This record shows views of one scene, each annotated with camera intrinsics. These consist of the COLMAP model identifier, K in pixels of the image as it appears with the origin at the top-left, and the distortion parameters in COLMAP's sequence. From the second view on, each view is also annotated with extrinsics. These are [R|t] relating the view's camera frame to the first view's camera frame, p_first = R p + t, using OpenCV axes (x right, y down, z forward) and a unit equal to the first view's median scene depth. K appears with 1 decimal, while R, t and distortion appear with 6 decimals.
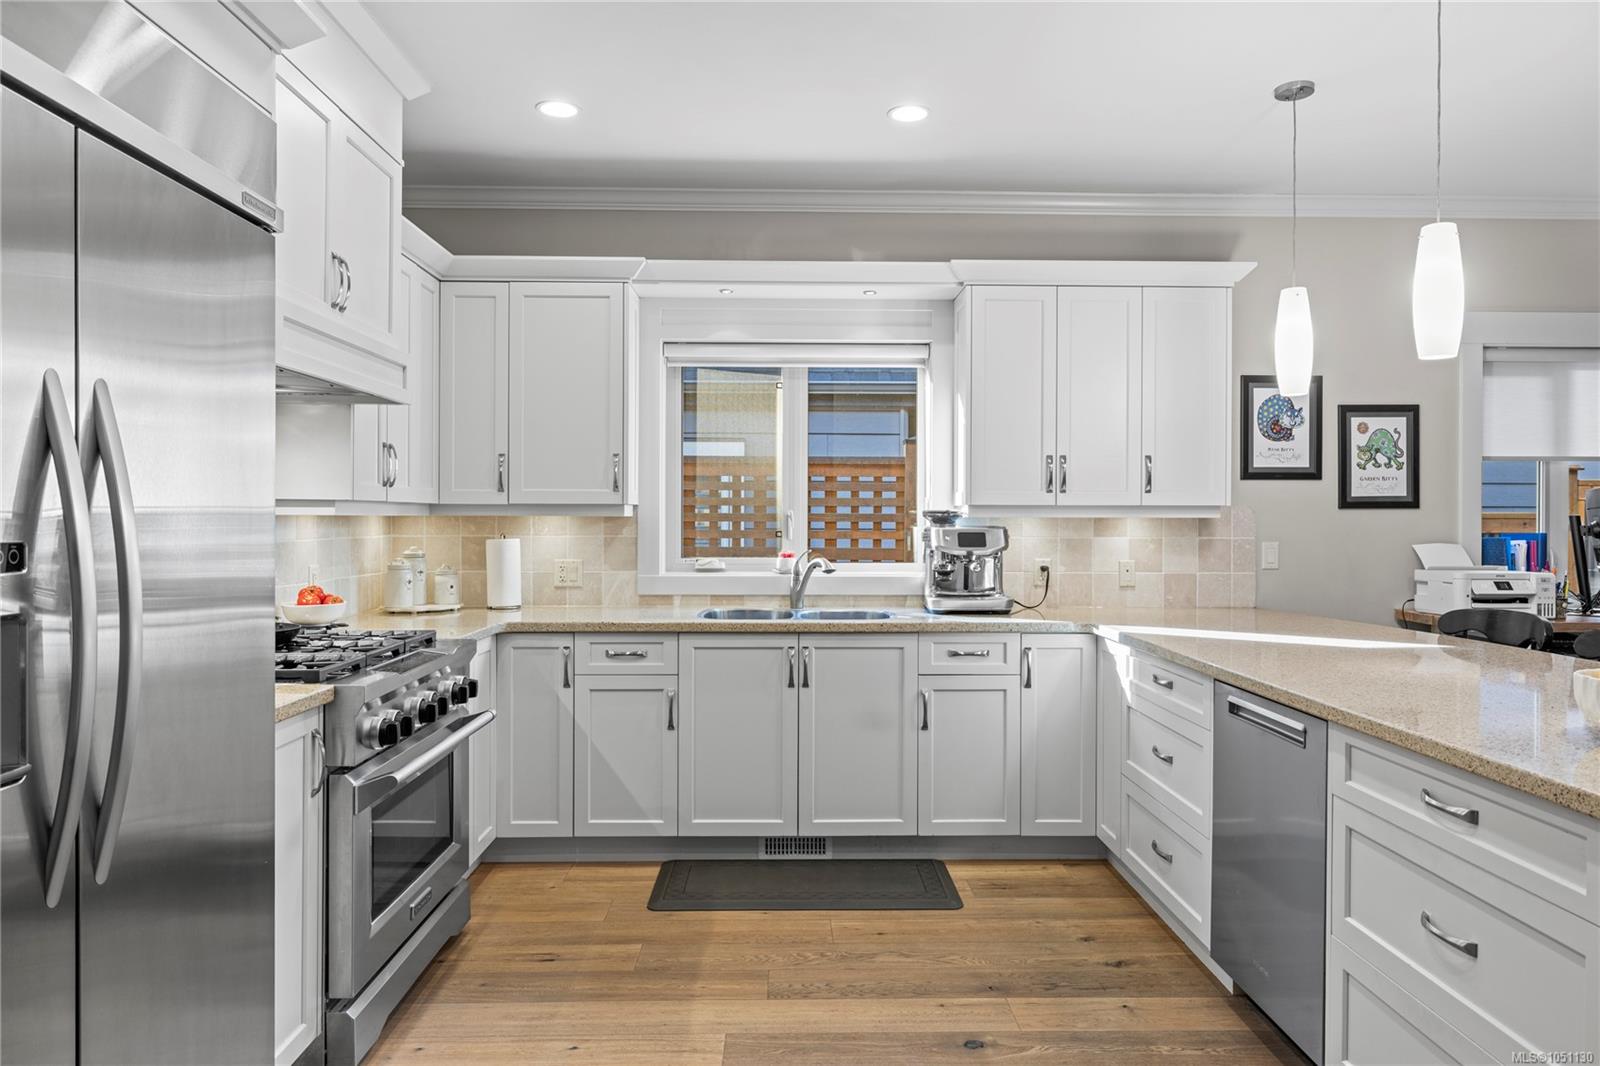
lens RADIAL K [[1060.4, 0, 804.1], [0, 1060.4, 529.4], [0, 0, 1]] dist [0.007922, 0.002546]
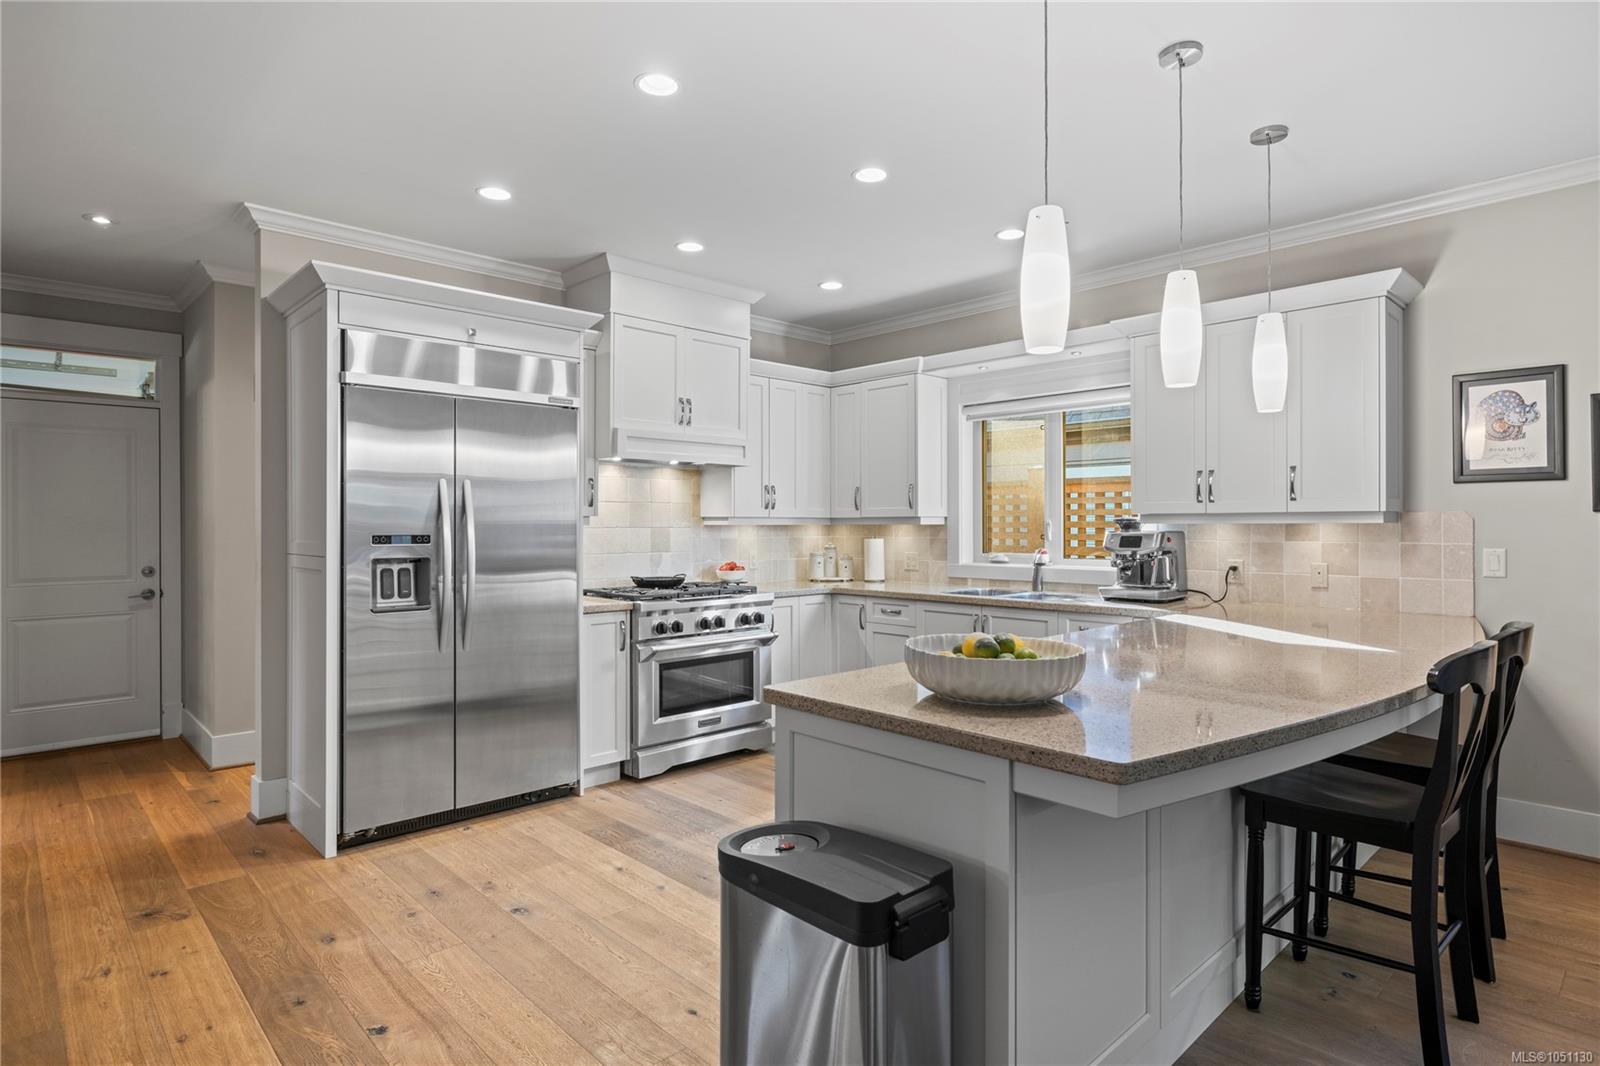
lens RADIAL K [[853.3, 0, 800.2], [0, 853.3, 528.6], [0, 0, 1]] dist [-0.007666, -0.001467]
pose [[0.668689, -0.001396, -0.743541, 0.599421], [-0.003565, 0.999981, -0.005083, 0.000556], [0.743533, 0.006049, 0.668671, 0.040438]]
